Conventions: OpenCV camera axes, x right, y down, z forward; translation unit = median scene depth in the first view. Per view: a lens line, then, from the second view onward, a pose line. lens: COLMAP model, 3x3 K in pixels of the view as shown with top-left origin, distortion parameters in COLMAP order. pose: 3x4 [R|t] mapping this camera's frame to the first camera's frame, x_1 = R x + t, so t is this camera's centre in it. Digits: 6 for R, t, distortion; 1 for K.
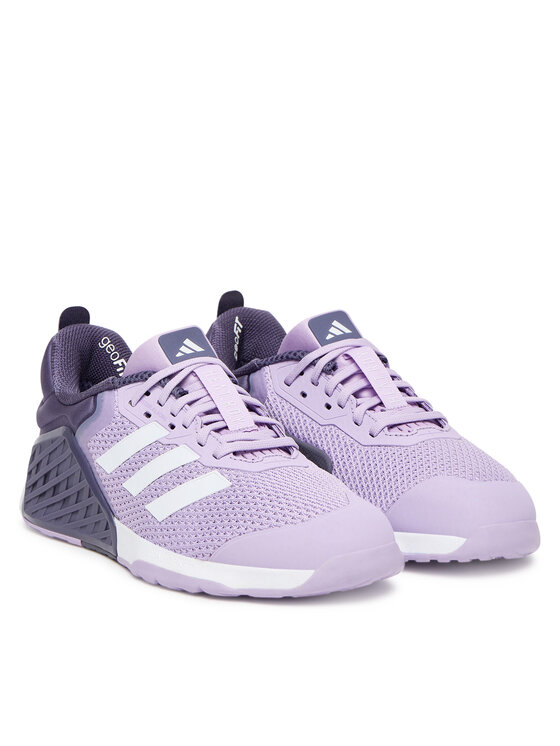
lens RADIAL K [[2059.1, 0, 280.5], [0, 2059.1, 373.1], [0, 0, 1]] dist [0.130678, 0.000000]
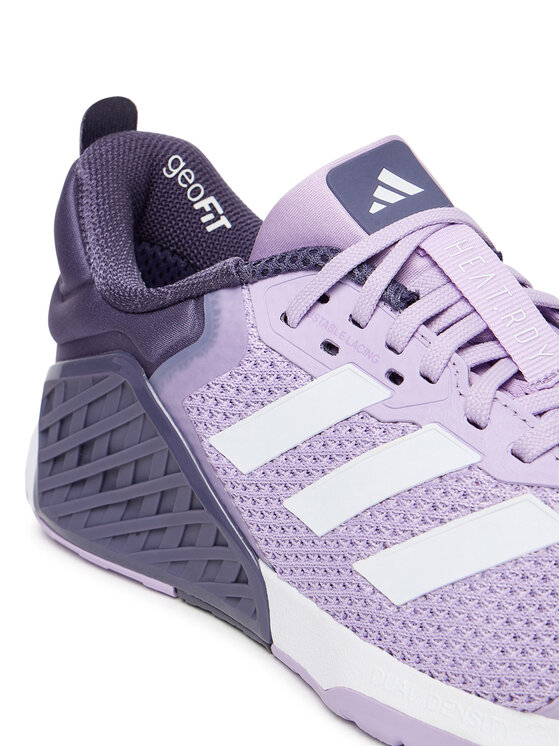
lens RADIAL K [[1789.1, 0, 276.3], [0, 1789.1, 378.2], [0, 0, 1]] dist [-0.691857, 0.000000]
pose [[0.993451, -0.052390, 0.101540, -0.114882], [0.033648, 0.983419, 0.178199, -0.042973], [-0.109192, -0.173615, 0.978742, 0.606802]]
